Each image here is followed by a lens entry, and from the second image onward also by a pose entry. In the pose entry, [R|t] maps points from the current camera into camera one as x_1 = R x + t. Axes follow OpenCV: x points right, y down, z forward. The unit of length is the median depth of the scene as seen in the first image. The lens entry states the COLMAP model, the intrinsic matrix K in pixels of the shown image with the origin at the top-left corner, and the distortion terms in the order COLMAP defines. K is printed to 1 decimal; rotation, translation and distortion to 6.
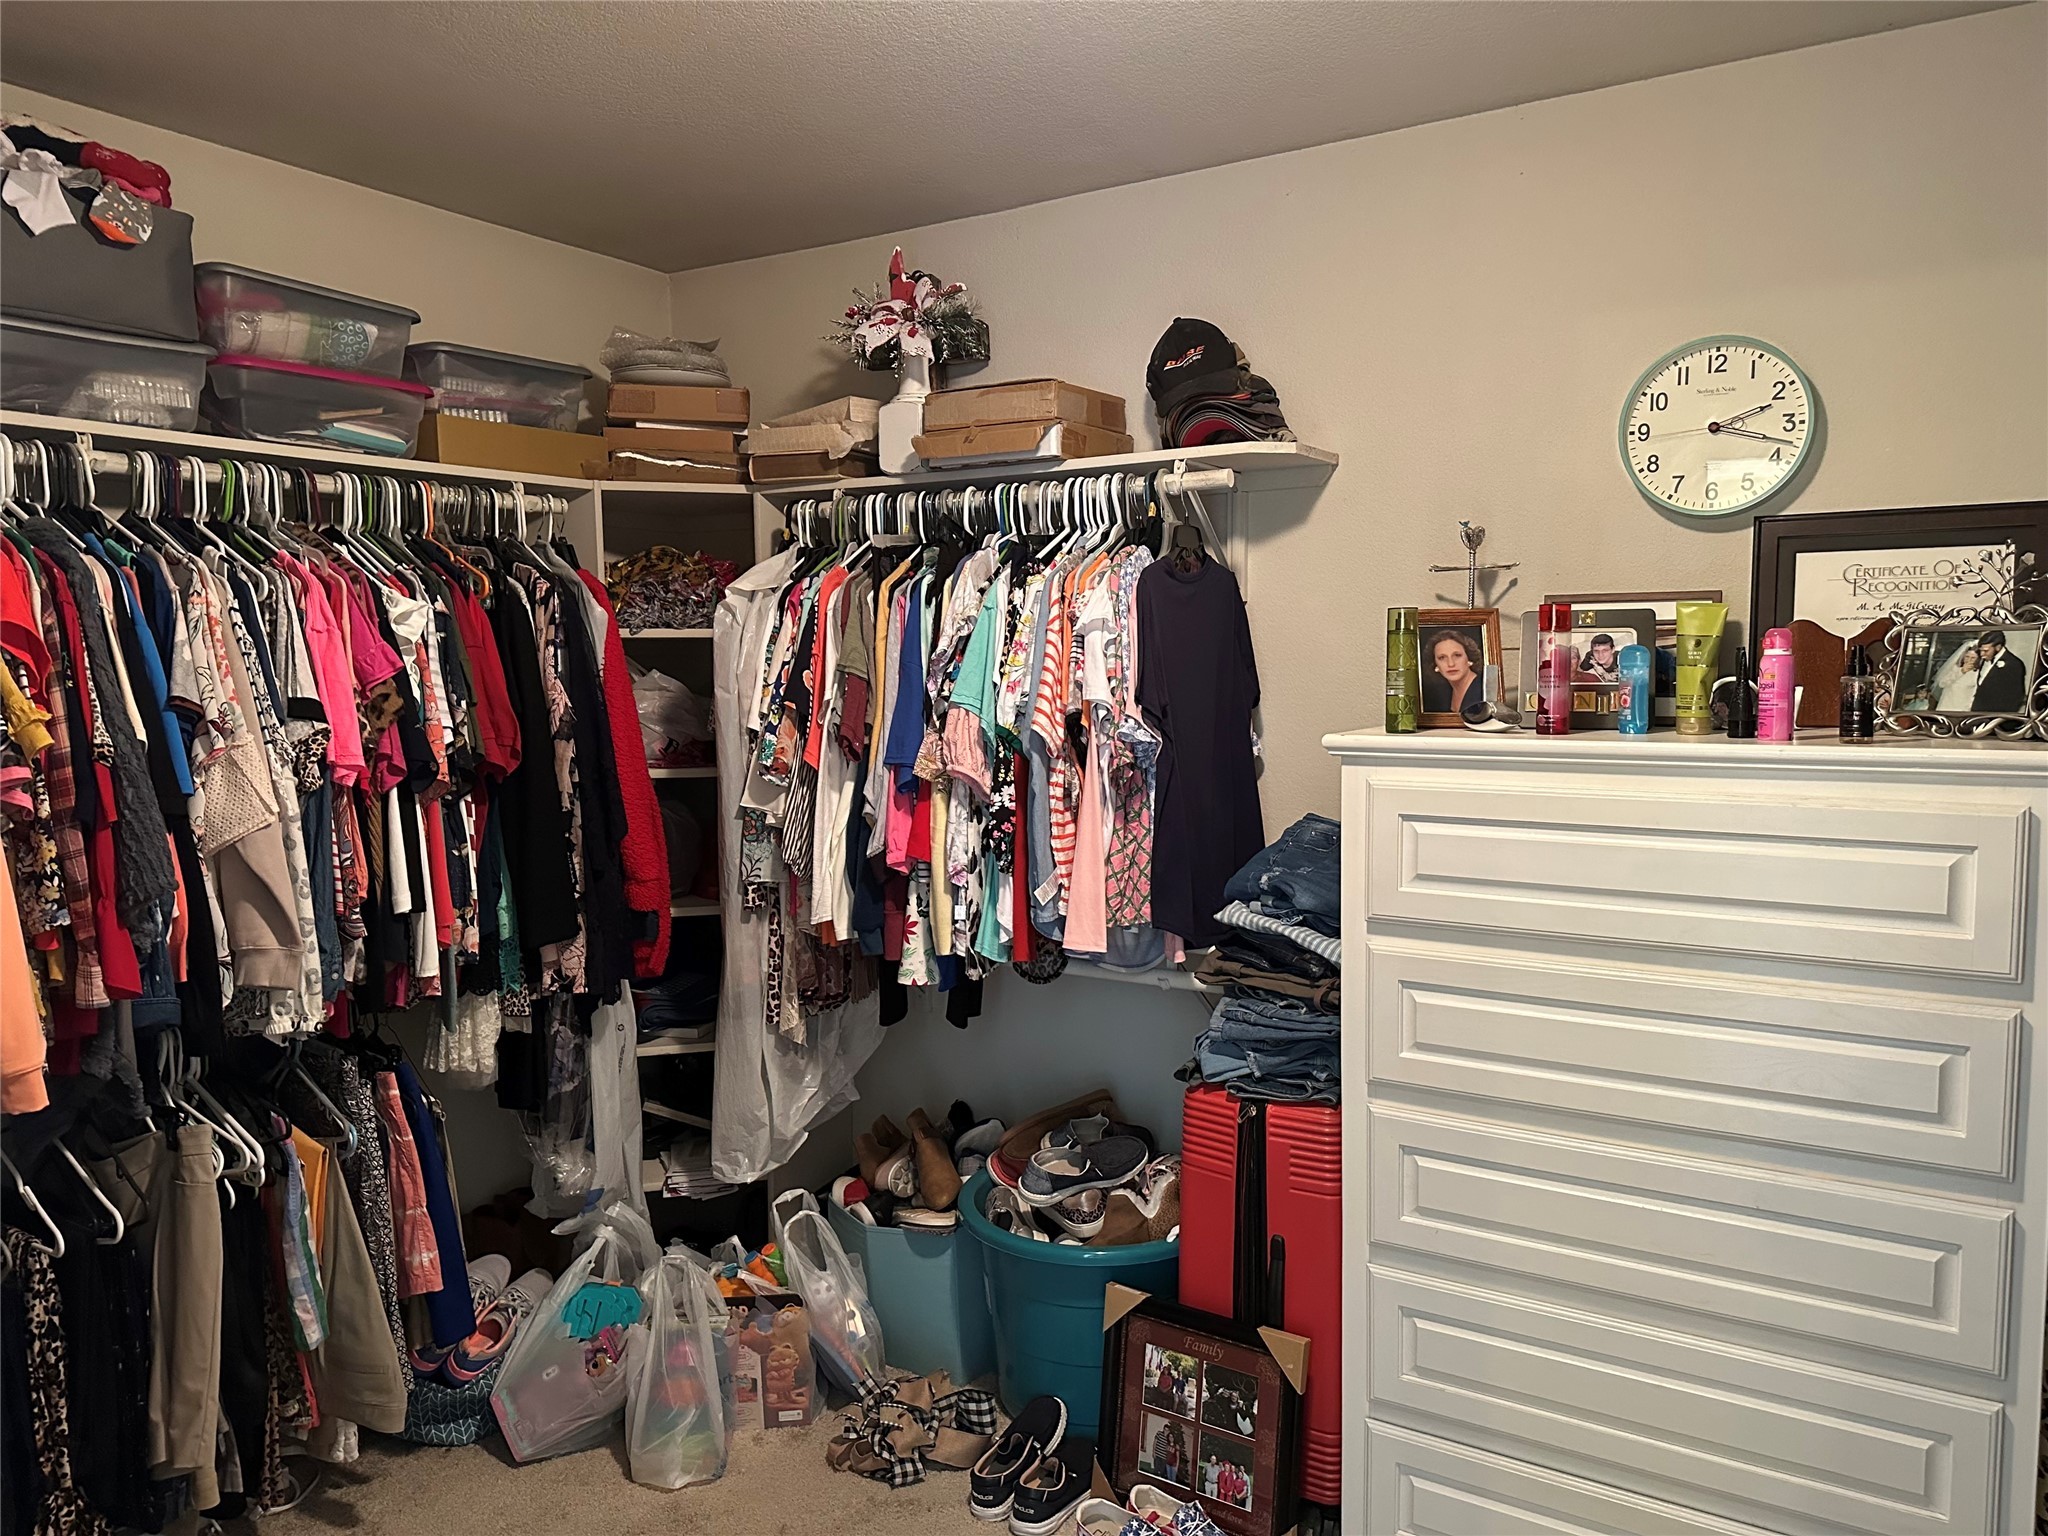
lens RADIAL K [[1429.9, 0, 1028.9], [0, 1429.9, 774.2], [0, 0, 1]] dist [-0.000492, -0.005072]
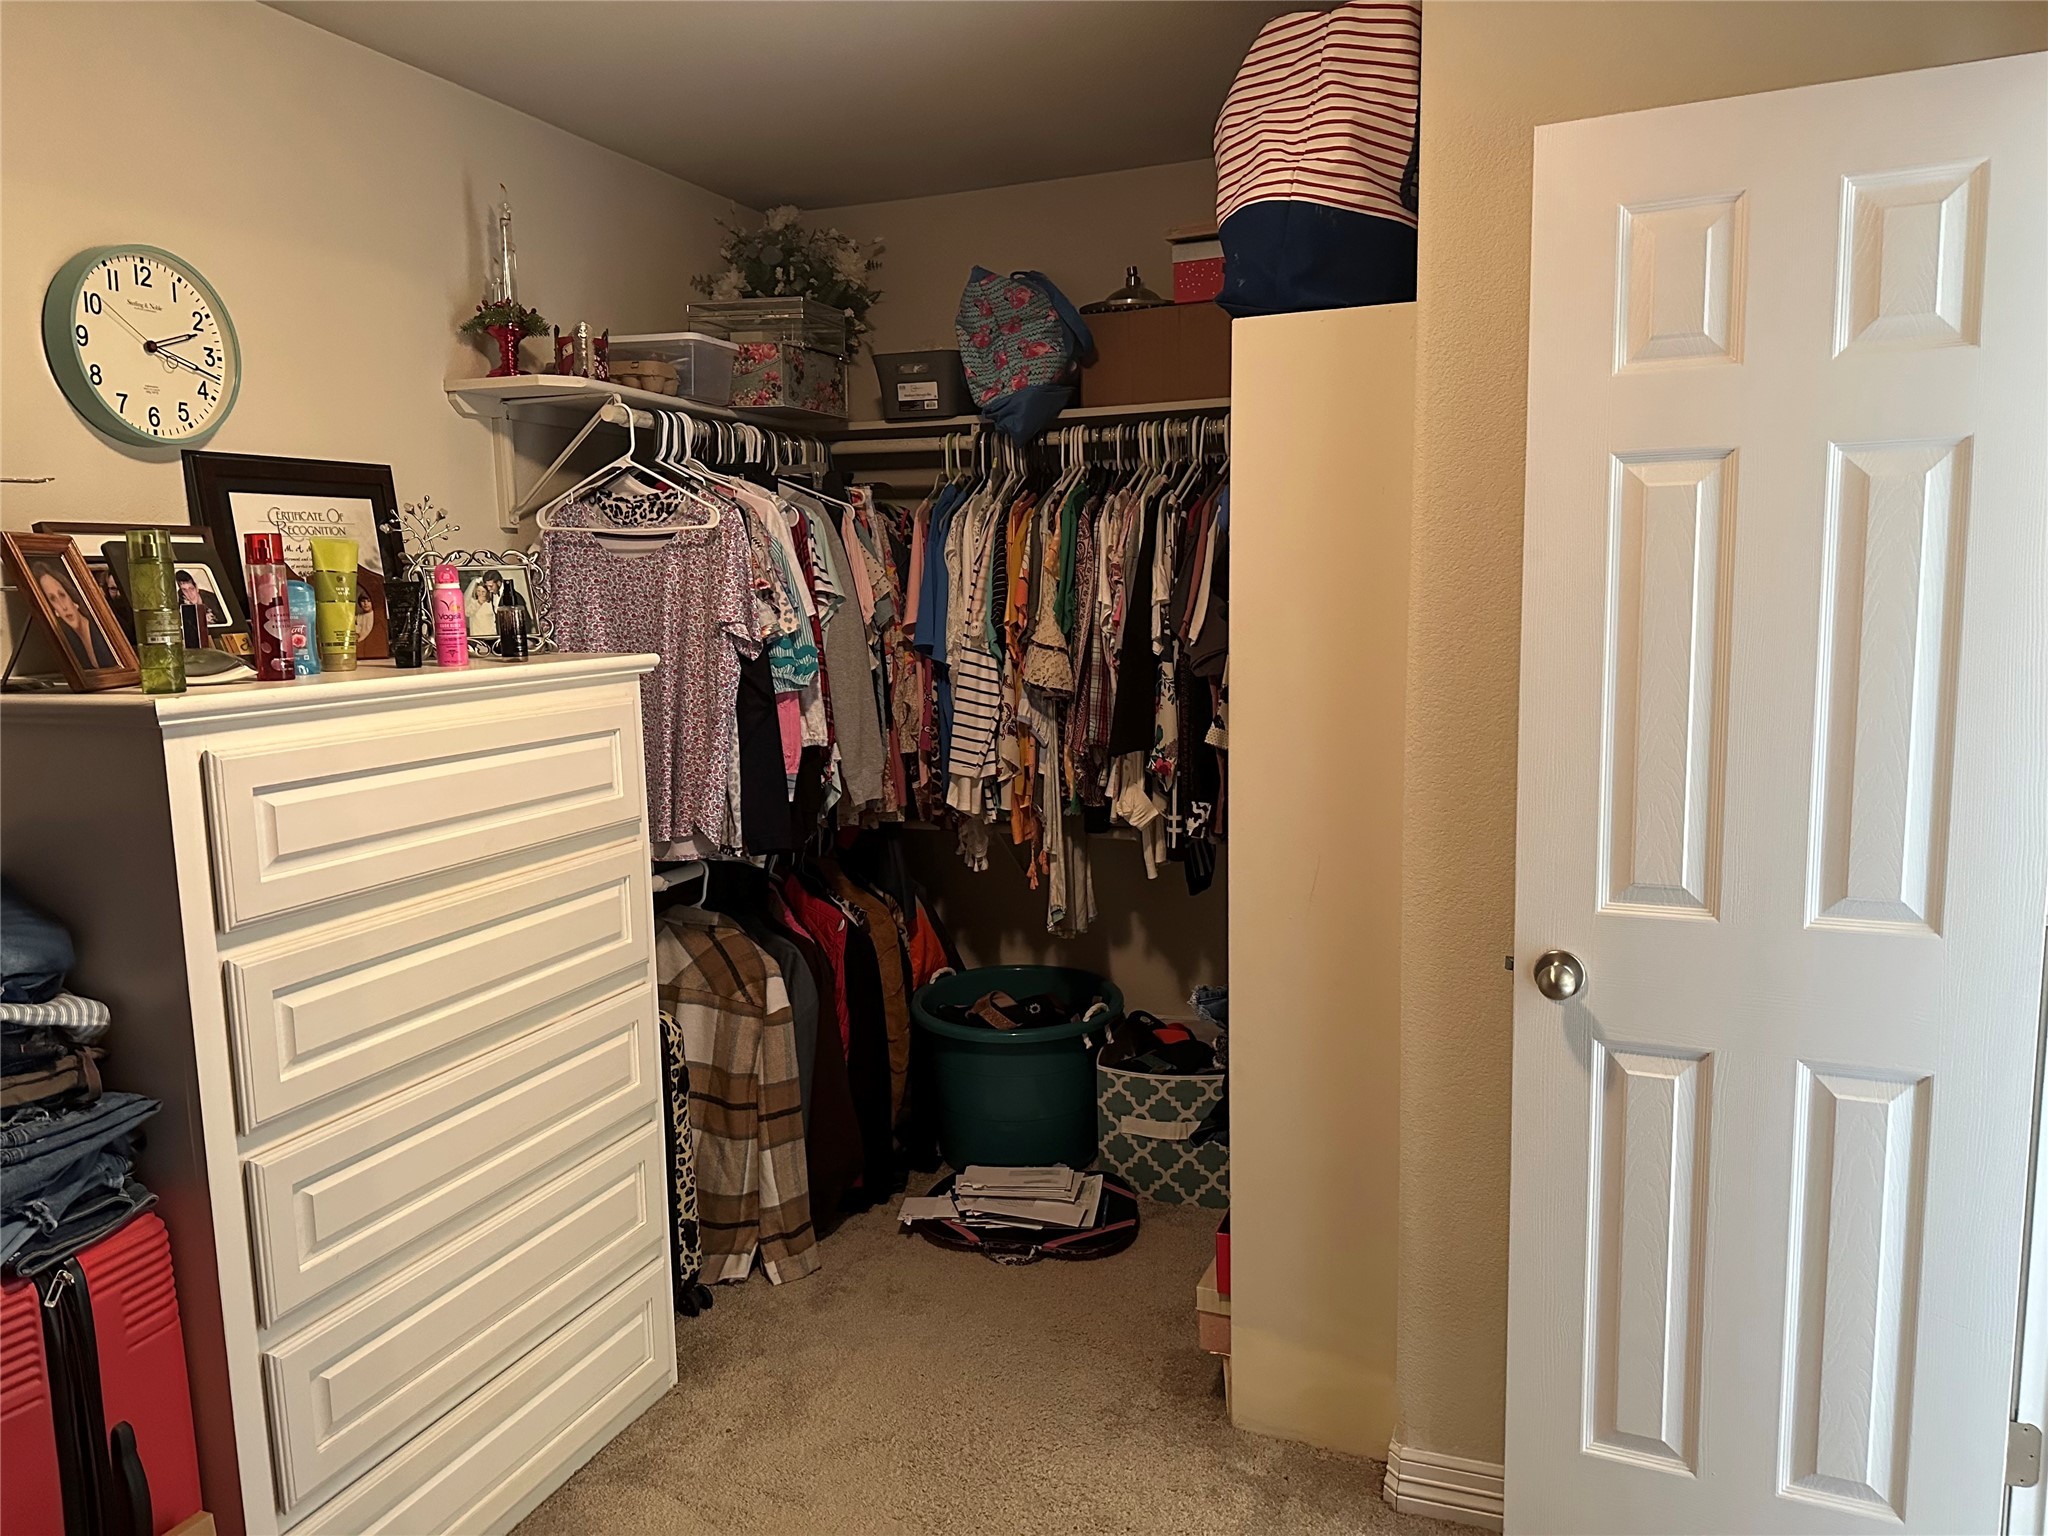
lens RADIAL K [[1429.9, 0, 1029.2], [0, 1429.9, 767.2], [0, 0, 1]] dist [-0.000492, -0.005072]
pose [[-0.184862, -0.117702, 0.975691, -0.560206], [0.103572, 0.984940, 0.138441, -0.046143], [-0.977292, 0.126647, -0.169887, 0.651009]]
